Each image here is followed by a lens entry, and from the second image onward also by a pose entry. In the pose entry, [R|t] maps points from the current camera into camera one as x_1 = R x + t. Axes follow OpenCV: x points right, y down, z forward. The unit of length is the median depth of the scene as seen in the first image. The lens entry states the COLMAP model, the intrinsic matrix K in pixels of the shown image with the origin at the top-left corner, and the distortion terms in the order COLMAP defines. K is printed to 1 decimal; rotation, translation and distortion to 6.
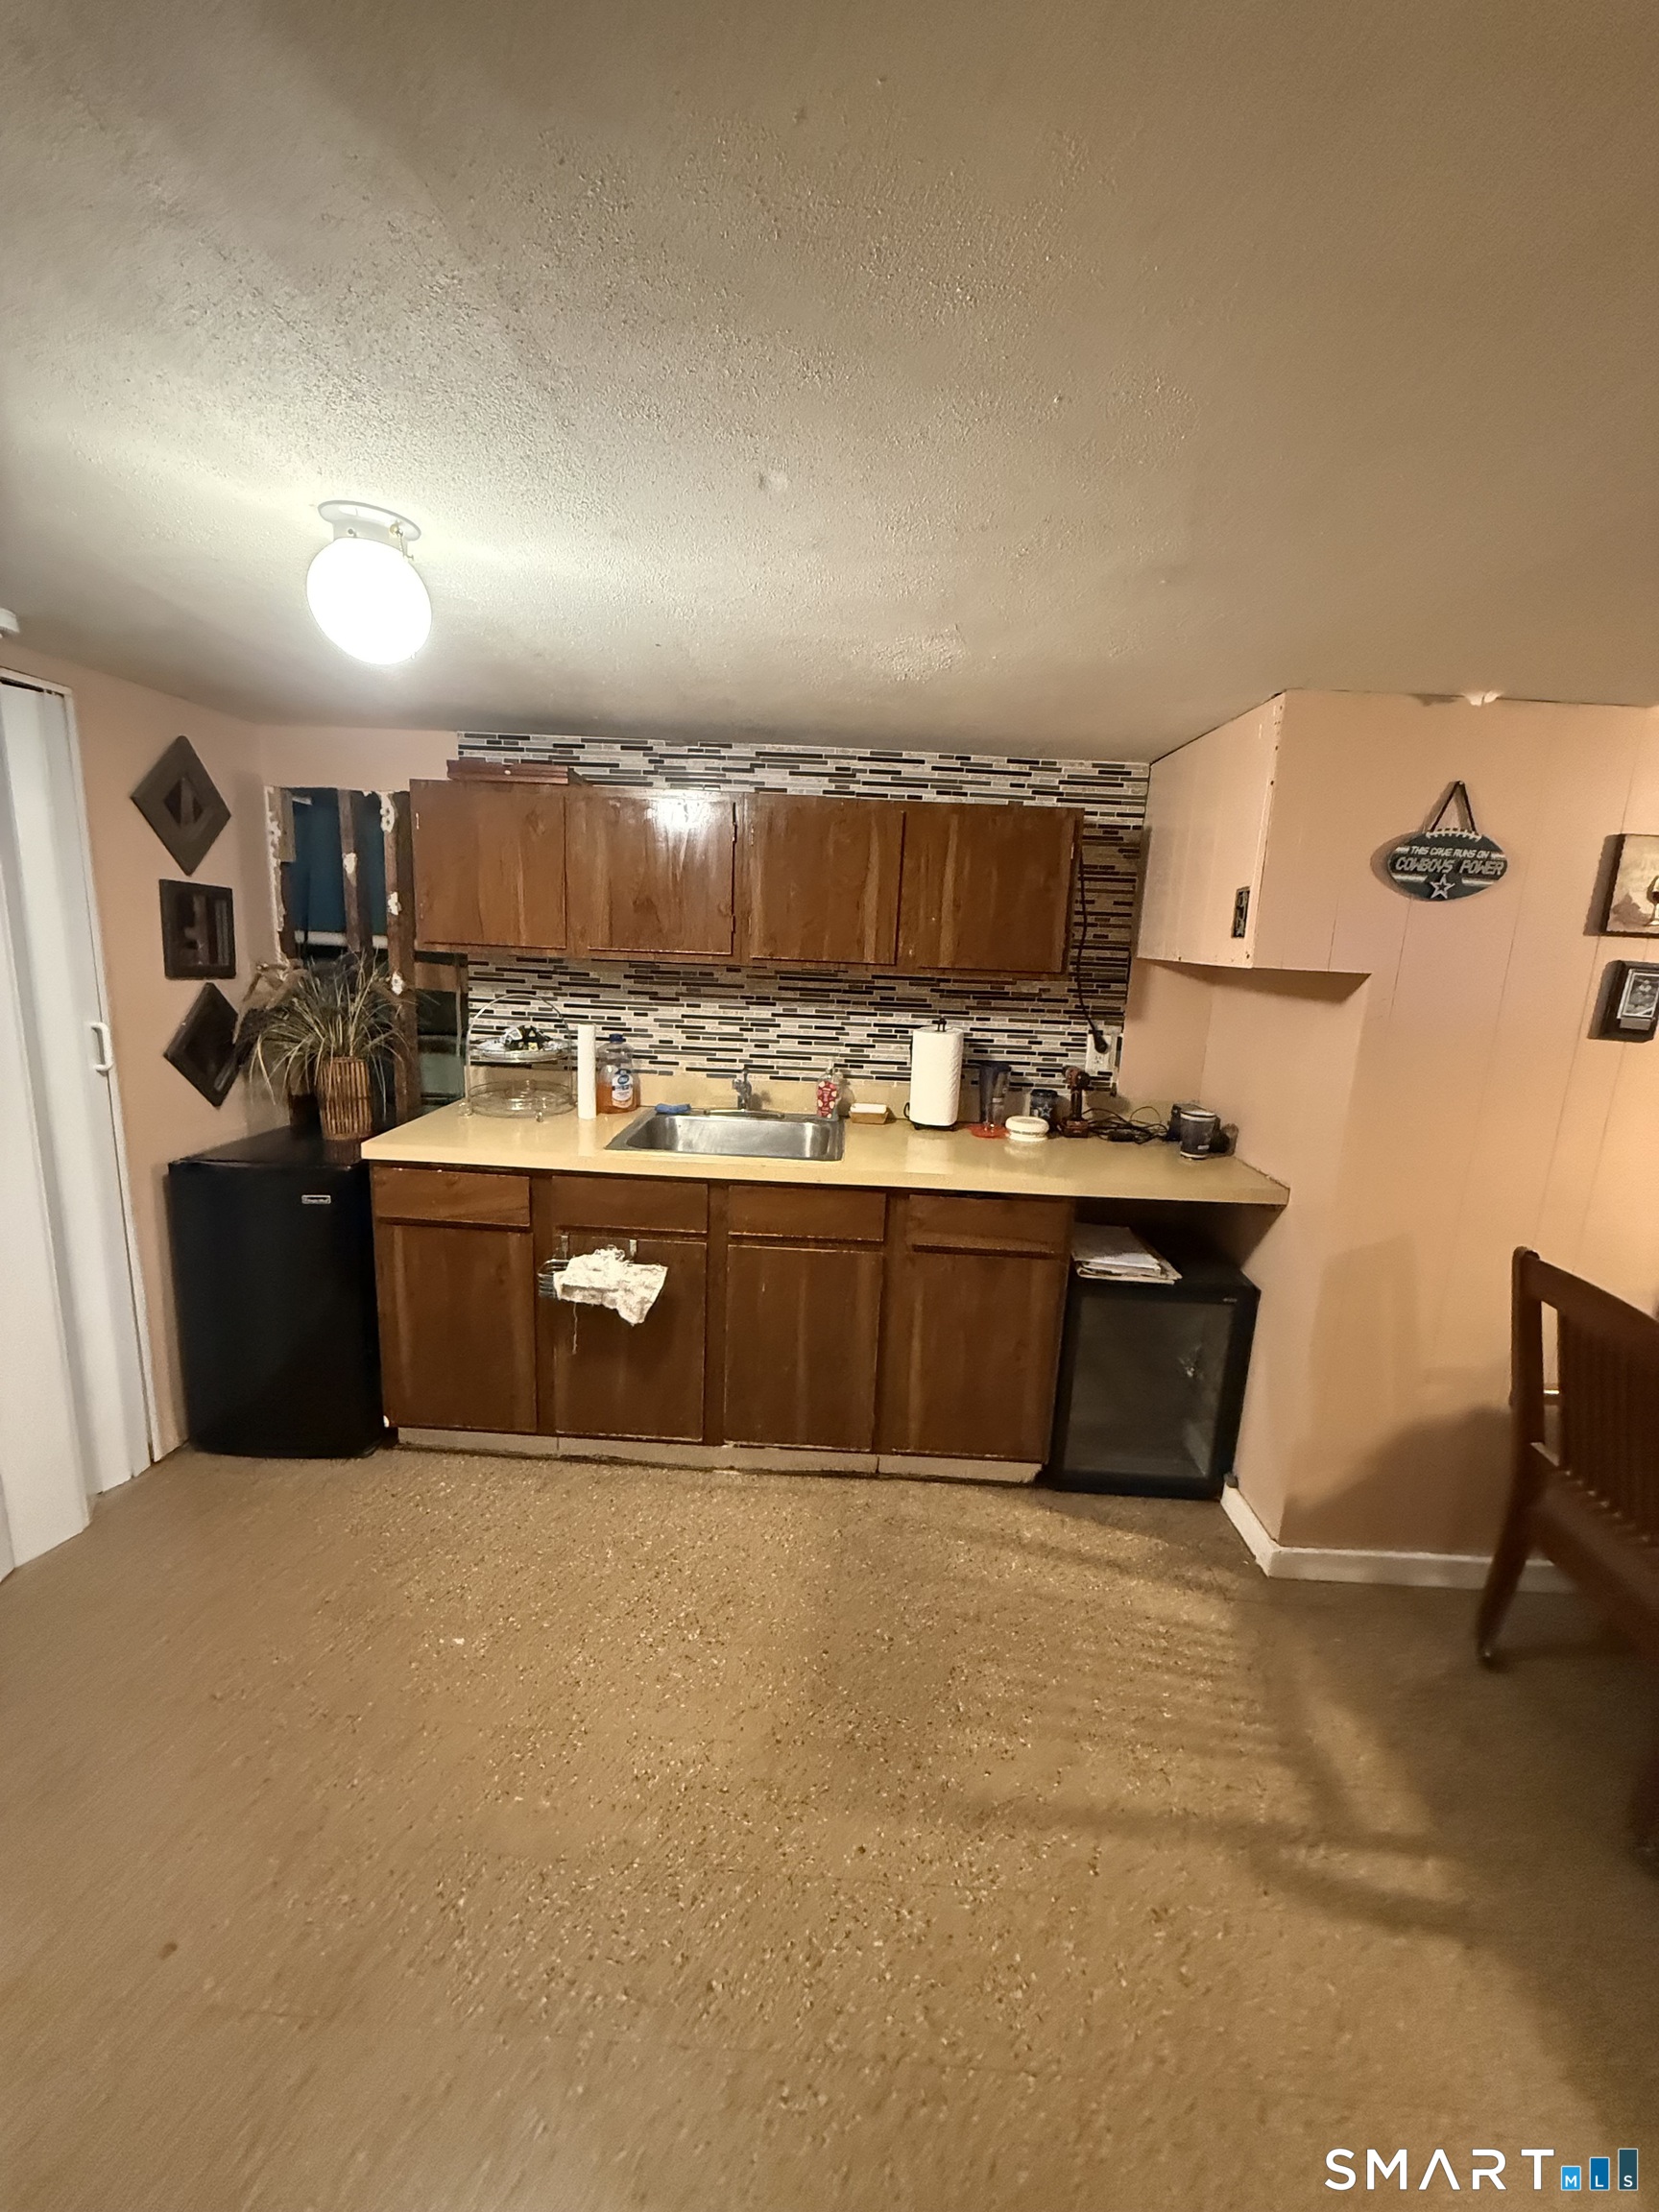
lens RADIAL K [[889.1, 0, 829.5], [0, 889.1, 1100.1], [0, 0, 1]] dist [0.001800, 0.000013]
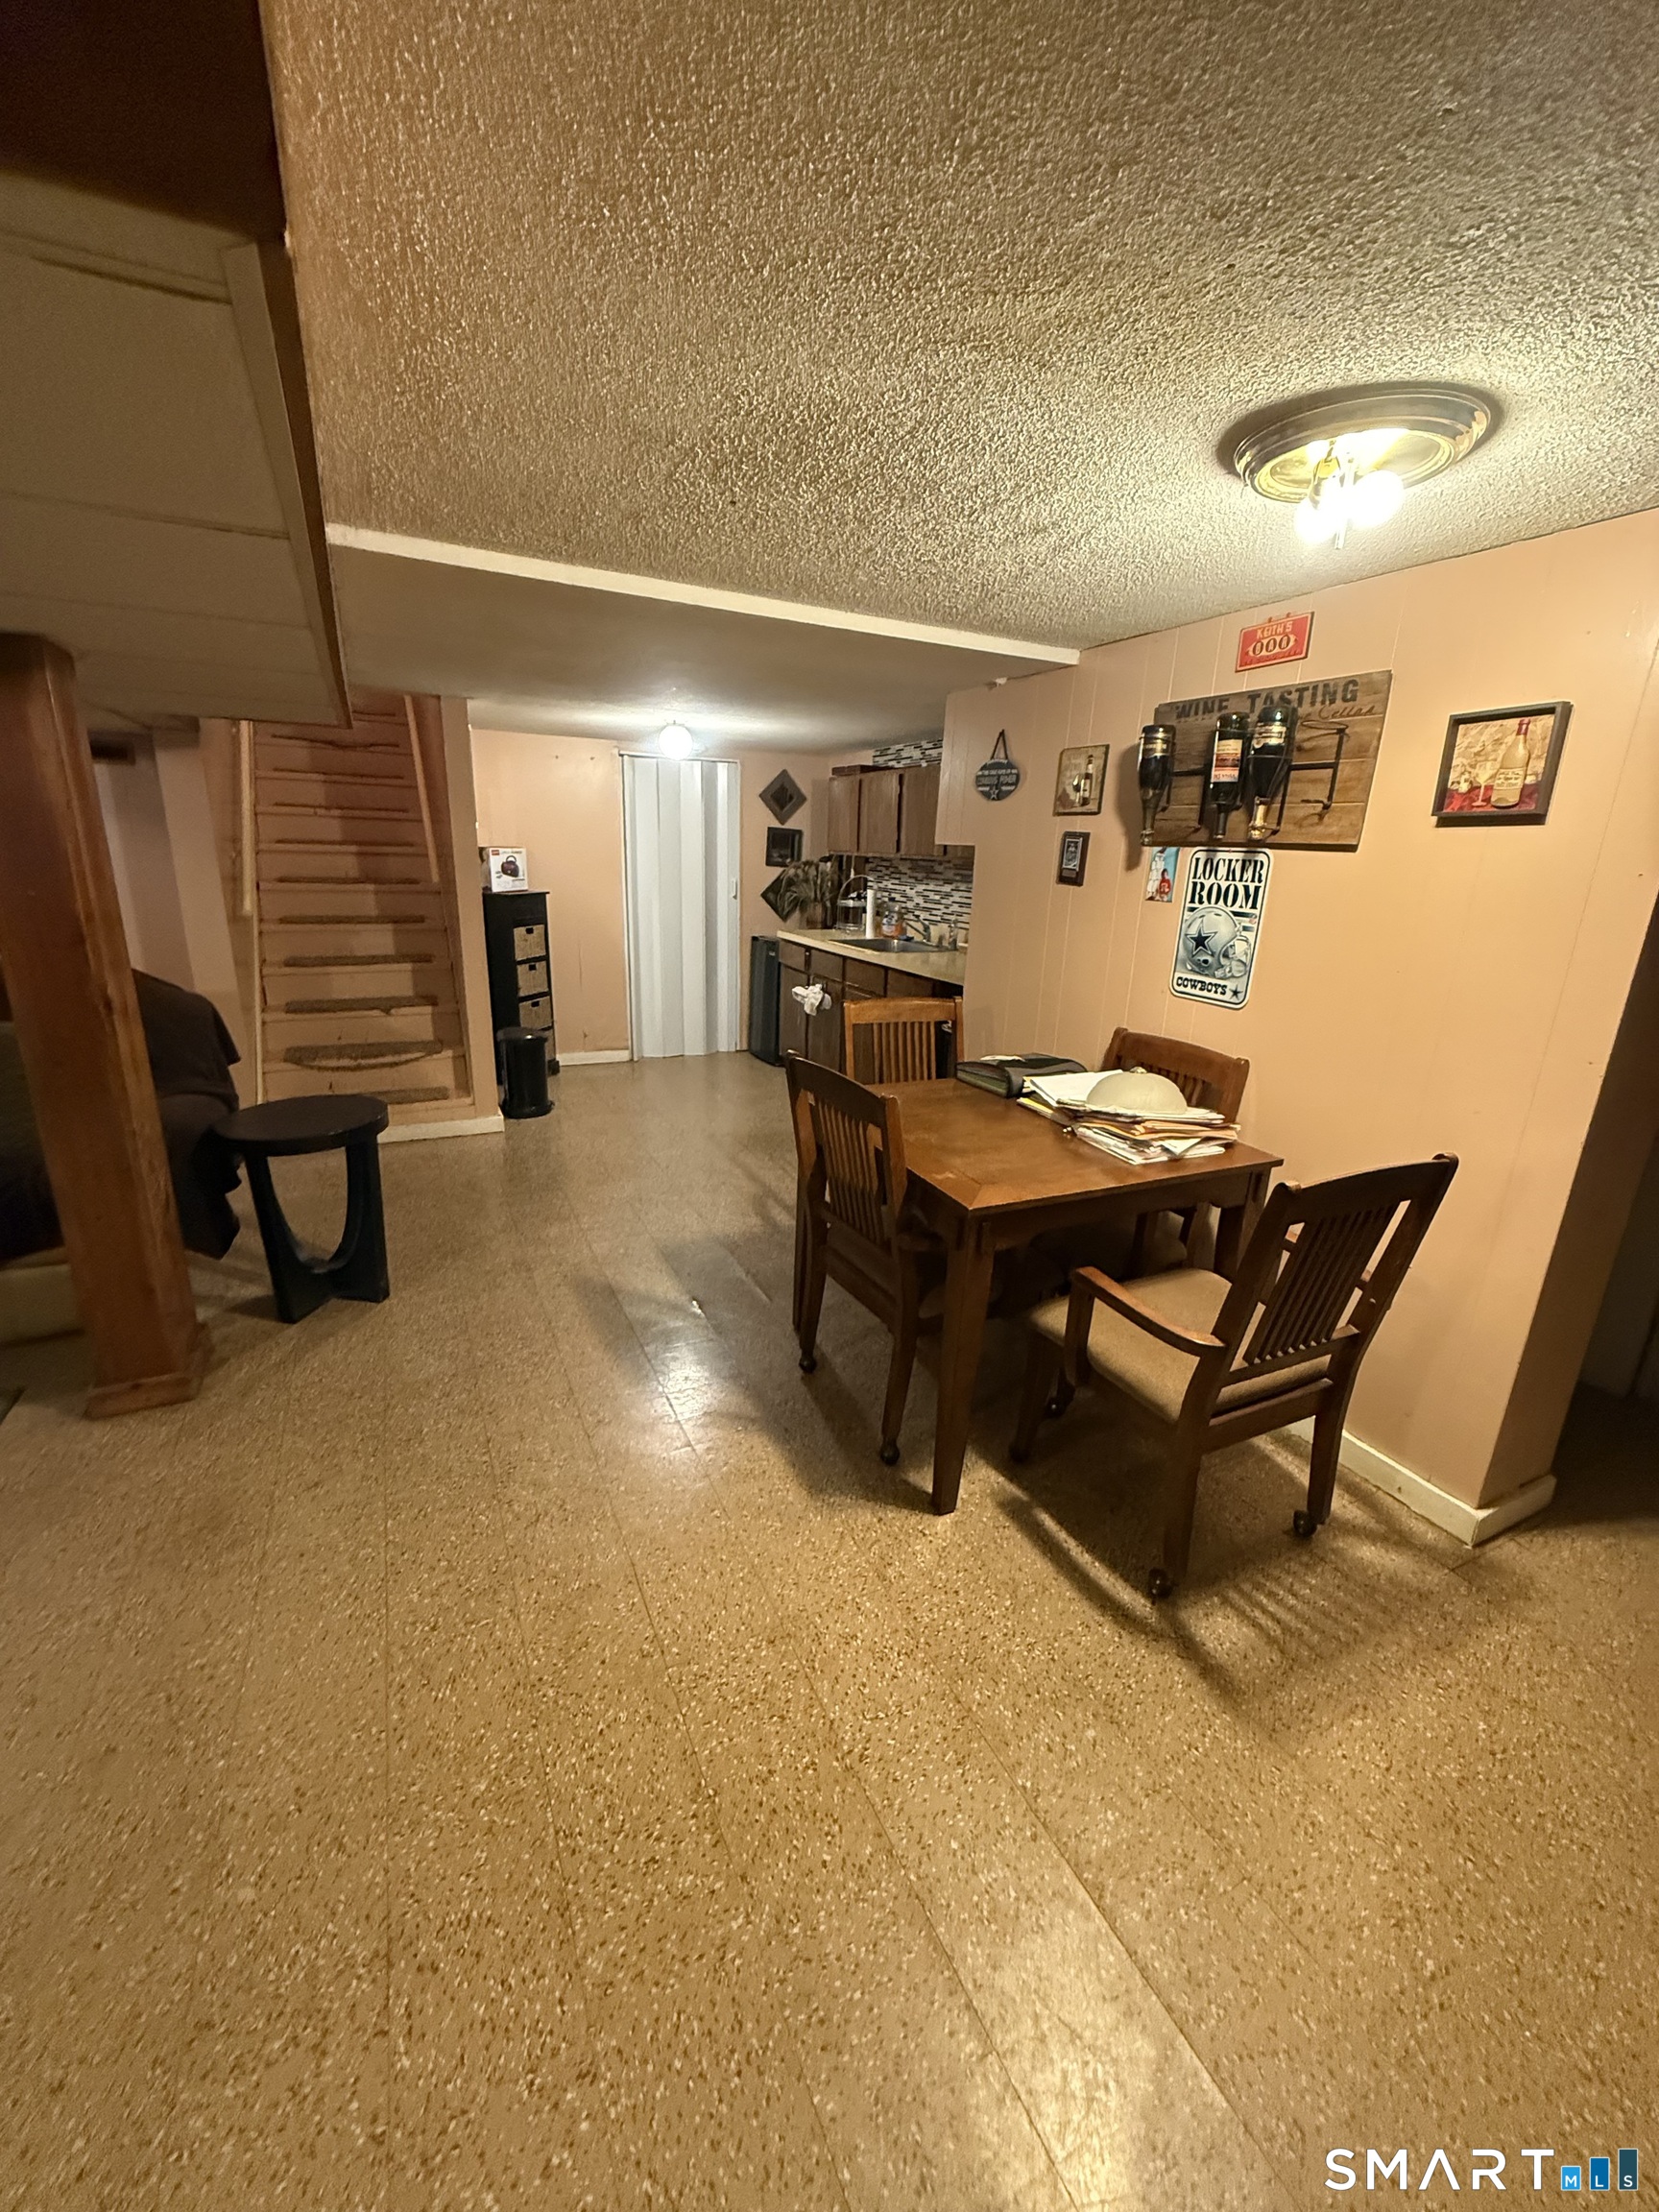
lens RADIAL K [[889.1, 0, 829.9], [0, 889.1, 1108.8], [0, 0, 1]] dist [0.001800, 0.000013]
pose [[0.474545, 0.222636, -0.851611, 1.490901], [-0.181019, 0.971489, 0.153106, 0.105469], [0.861417, 0.081502, 0.501316, -0.068118]]
